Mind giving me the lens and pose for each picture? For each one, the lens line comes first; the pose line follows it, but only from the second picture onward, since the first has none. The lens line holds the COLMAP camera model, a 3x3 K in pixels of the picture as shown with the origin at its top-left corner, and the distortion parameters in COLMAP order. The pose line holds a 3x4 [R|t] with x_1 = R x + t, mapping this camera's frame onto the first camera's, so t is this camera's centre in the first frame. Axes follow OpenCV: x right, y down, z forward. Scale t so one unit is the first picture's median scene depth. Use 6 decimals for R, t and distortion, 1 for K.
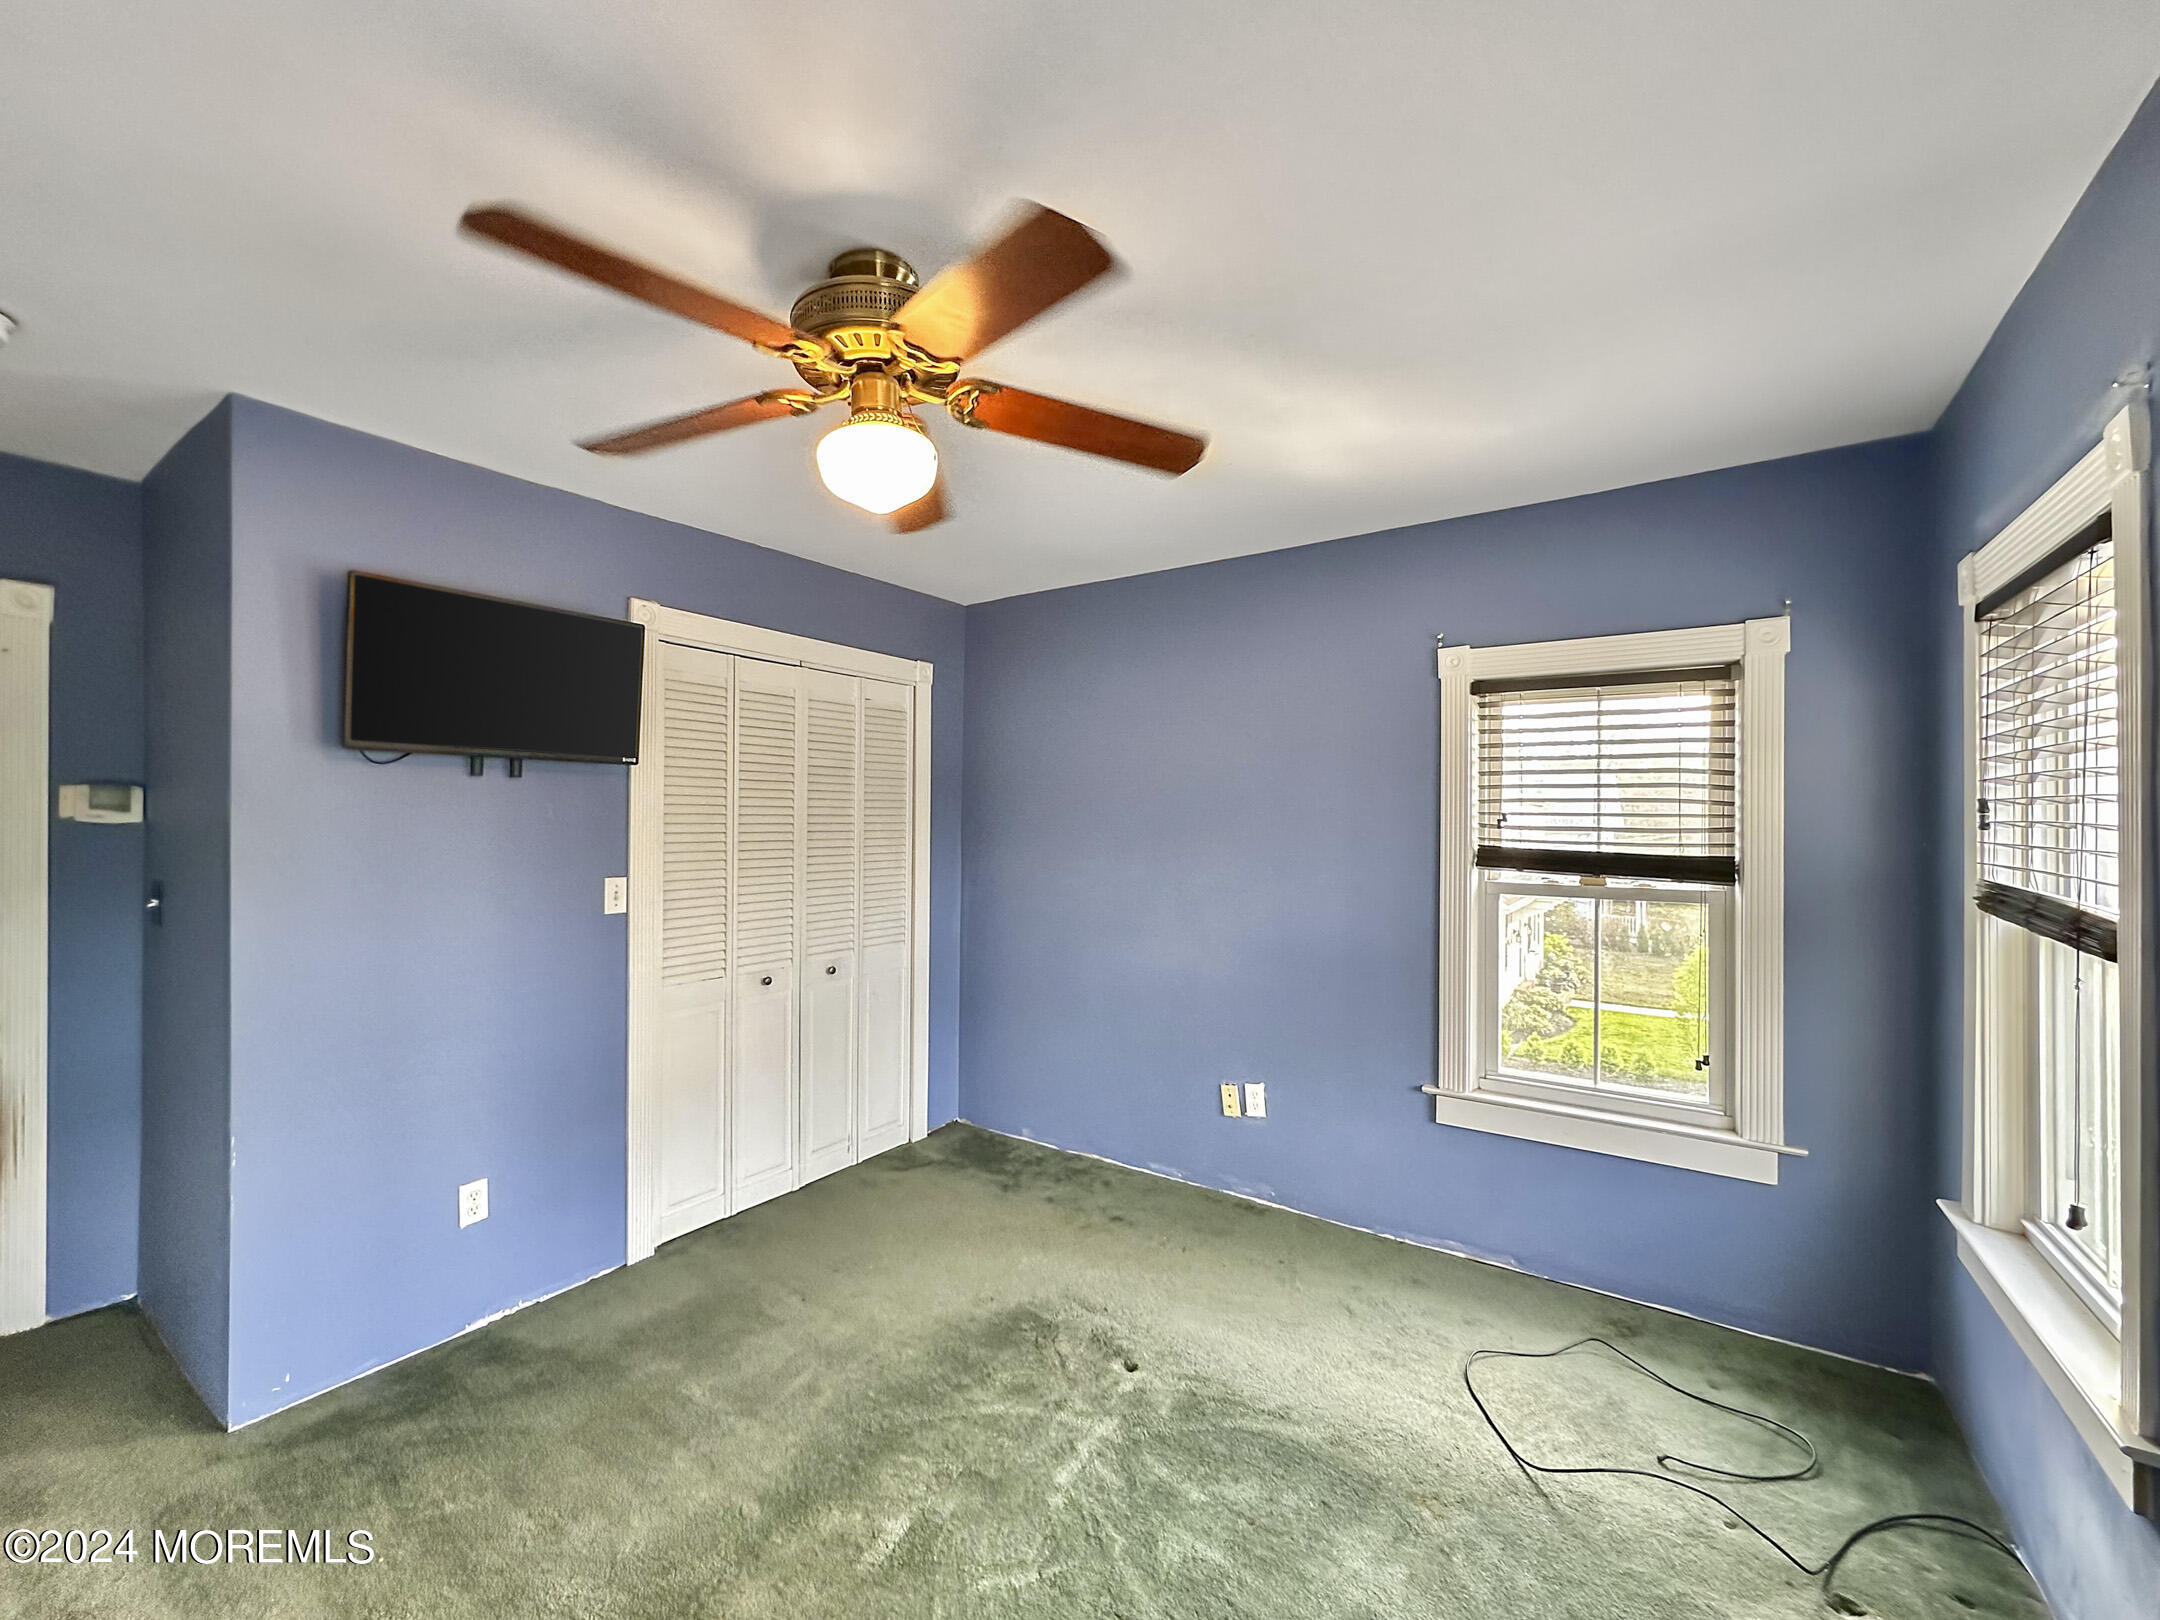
lens RADIAL K [[888.9, 0, 1080.0], [0, 888.9, 810.0], [0, 0, 1]] dist [-0.002901, -0.000292]
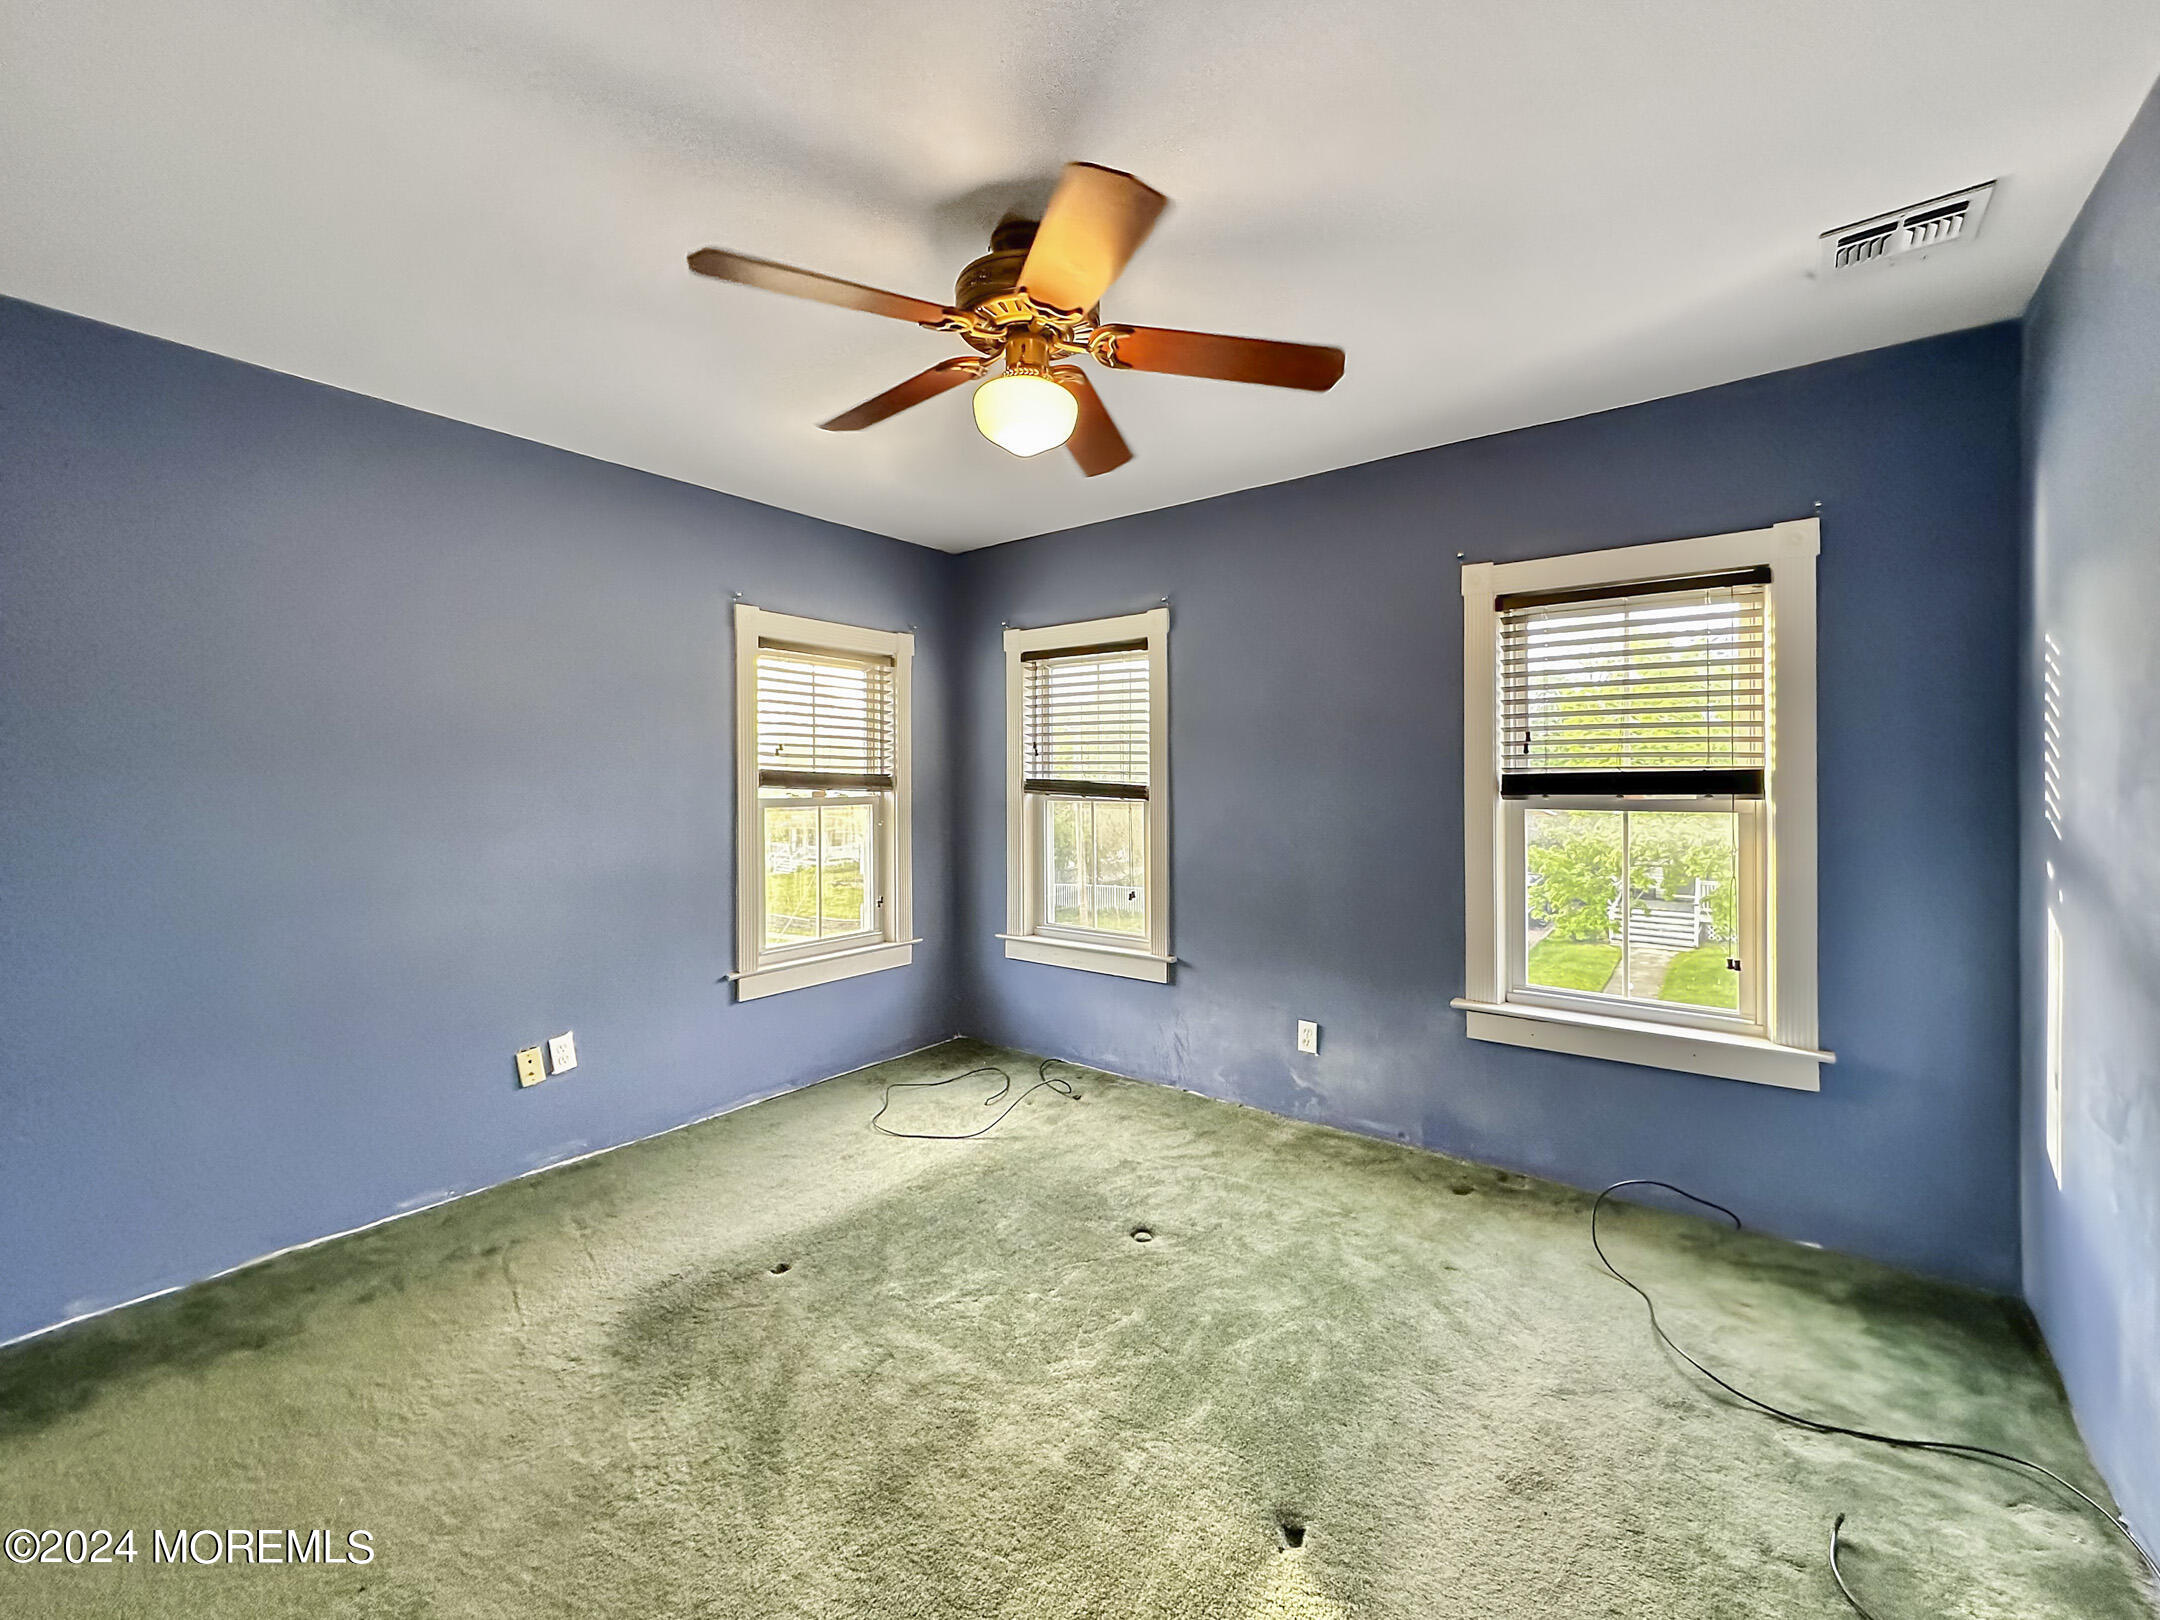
lens RADIAL K [[877.8, 0, 1085.6], [0, 877.8, 768.1], [0, 0, 1]] dist [0.000030, -0.000042]
pose [[0.062473, 0.000150, 0.998047, -0.775498], [-0.009296, 0.999957, 0.000432, 0.034811], [-0.998003, -0.009305, 0.062472, 0.483626]]
